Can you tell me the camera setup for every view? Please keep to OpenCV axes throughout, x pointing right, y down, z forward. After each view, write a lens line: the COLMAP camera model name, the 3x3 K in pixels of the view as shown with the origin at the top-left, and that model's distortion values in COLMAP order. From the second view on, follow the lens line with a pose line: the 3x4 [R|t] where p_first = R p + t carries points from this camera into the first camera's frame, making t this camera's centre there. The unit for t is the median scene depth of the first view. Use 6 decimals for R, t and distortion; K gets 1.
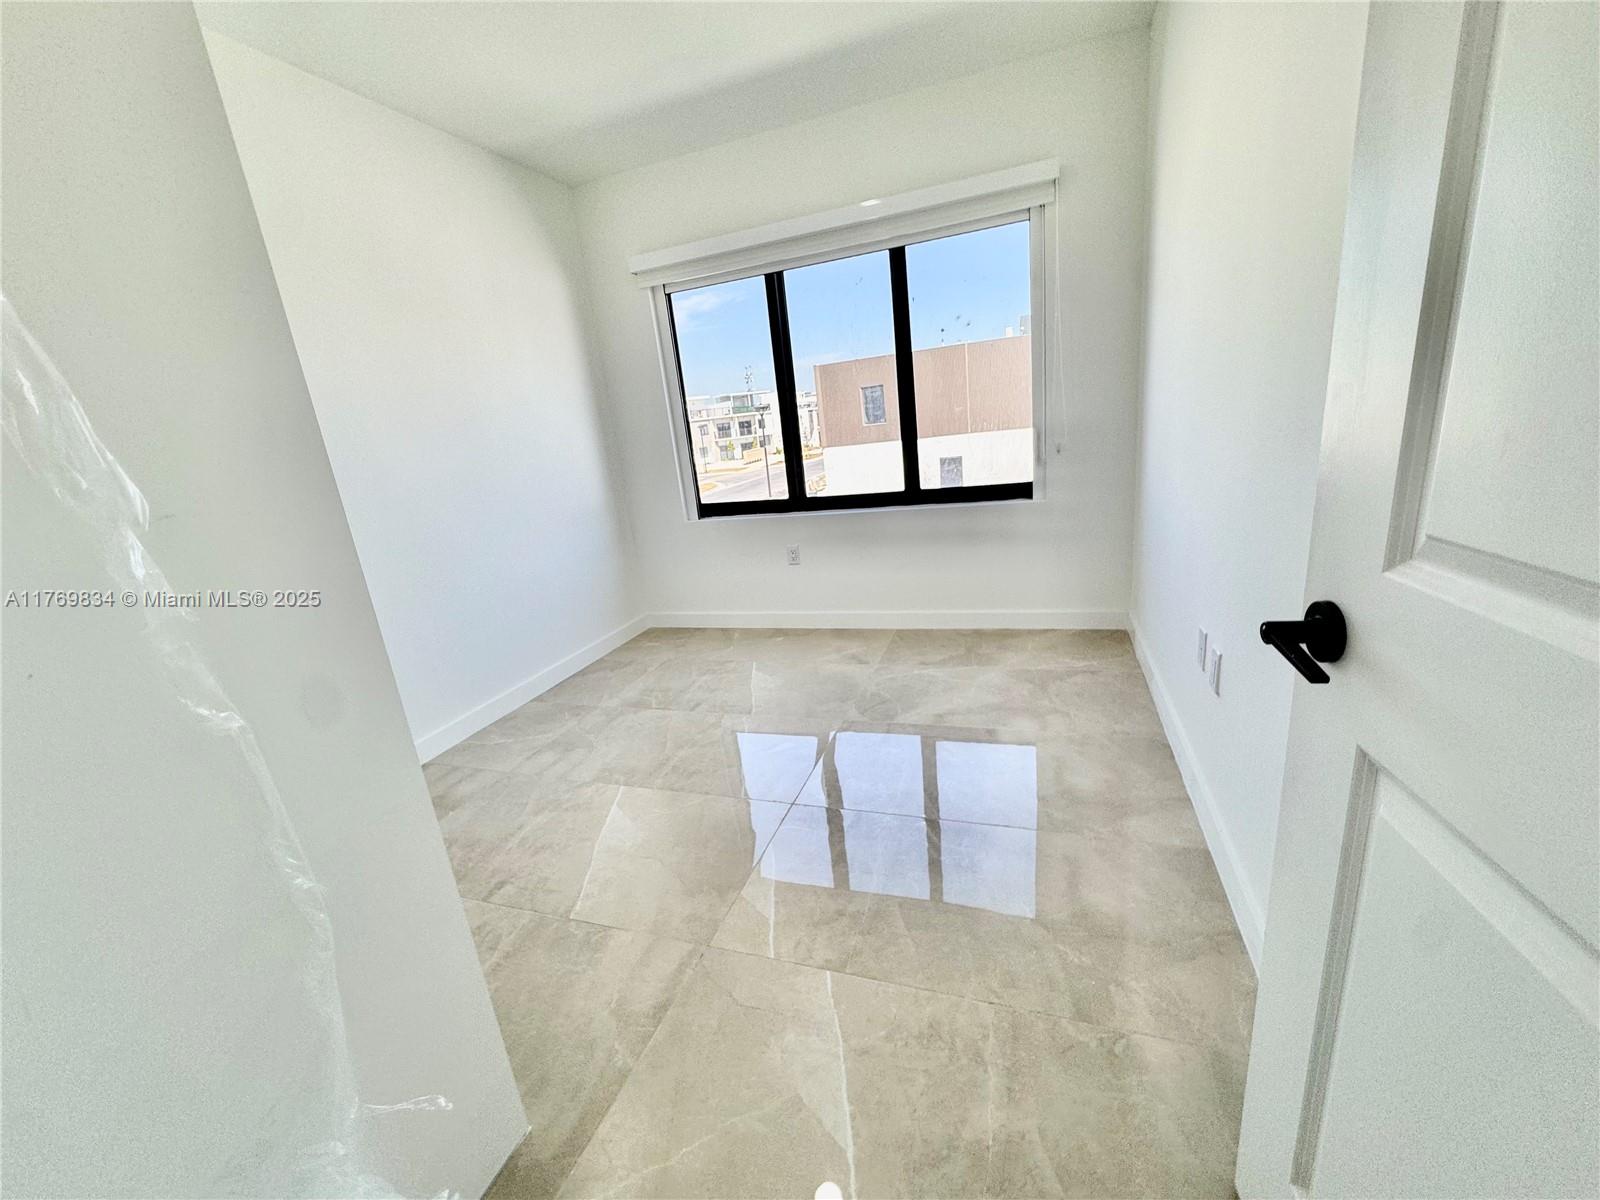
lens RADIAL K [[644.3, 0, 800.0], [0, 644.3, 600.0], [0, 0, 1]] dist [-0.001804, -0.000219]
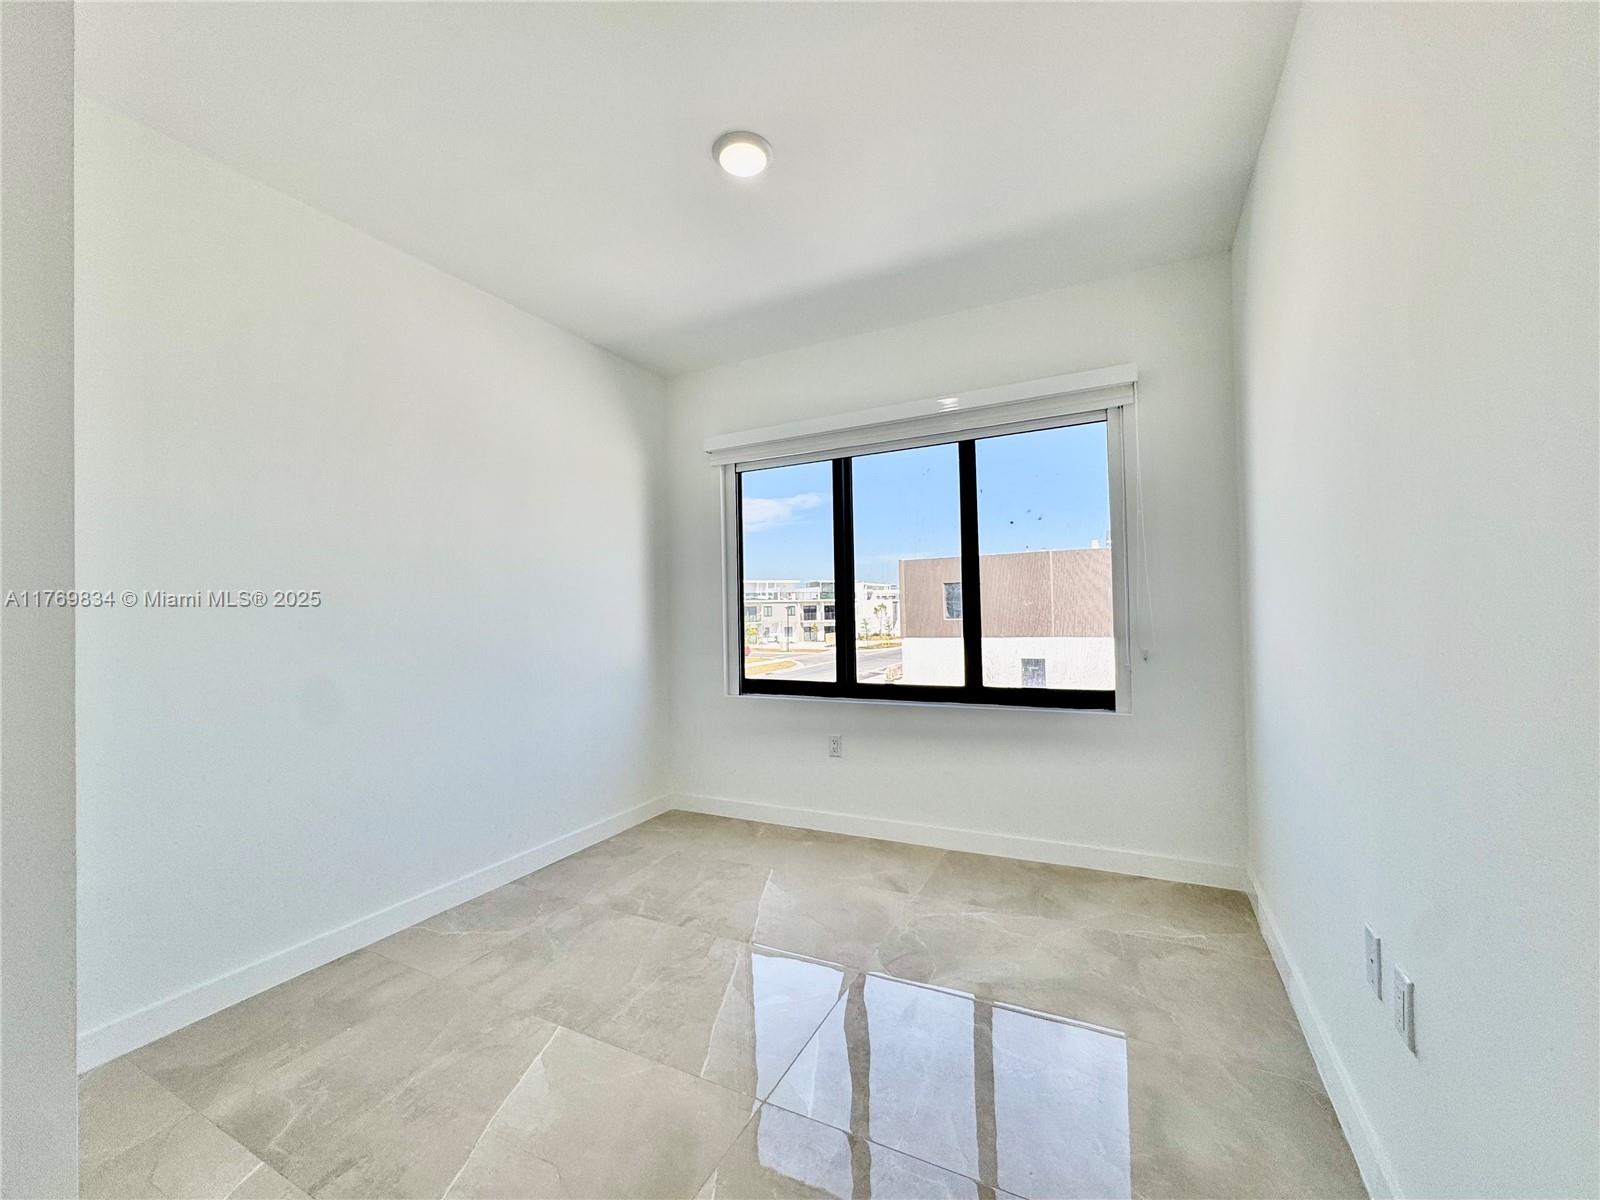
lens RADIAL K [[644.3, 0, 800.0], [0, 644.3, 600.0], [0, 0, 1]] dist [-0.001804, -0.000219]
pose [[0.987980, 0.084083, -0.129717, 0.045983], [-0.116857, 0.955565, -0.270628, -0.017824], [0.101198, 0.282533, 0.953905, 0.100902]]
